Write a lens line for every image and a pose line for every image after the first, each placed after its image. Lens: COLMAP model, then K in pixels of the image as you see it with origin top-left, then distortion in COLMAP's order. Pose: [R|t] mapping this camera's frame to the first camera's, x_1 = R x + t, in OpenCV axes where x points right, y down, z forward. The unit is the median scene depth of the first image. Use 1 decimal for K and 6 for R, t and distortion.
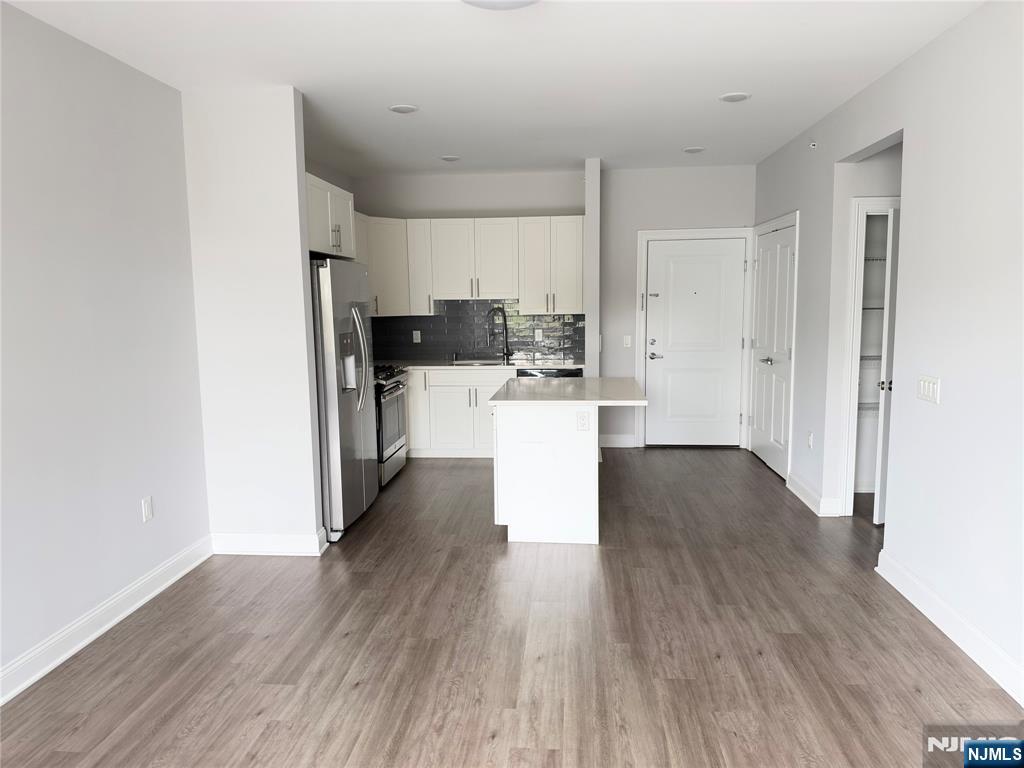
lens RADIAL K [[718.0, 0, 512.0], [0, 718.0, 384.0], [0, 0, 1]] dist [0.004067, -0.001205]
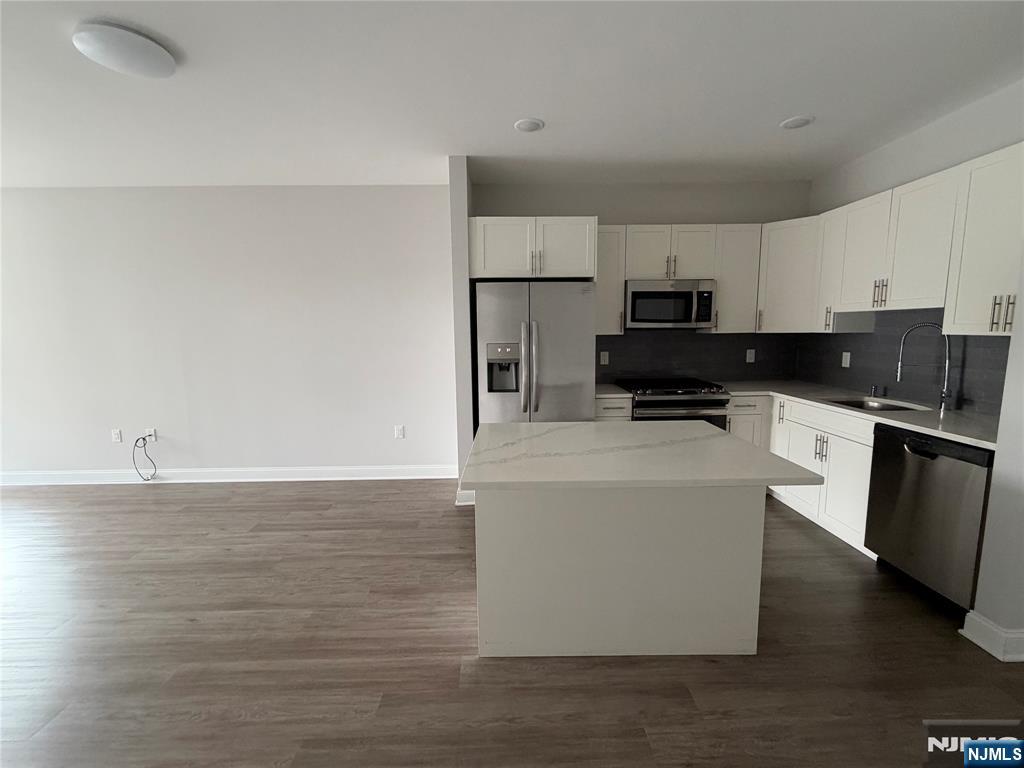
lens RADIAL K [[443.6, 0, 512.0], [0, 443.6, 384.0], [0, 0, 1]] dist [0.010371, -0.000036]
pose [[0.108563, 0.139000, -0.984324, 0.428392], [-0.108855, 0.985884, 0.127215, -0.084036], [0.988112, 0.093338, 0.122161, 0.782088]]
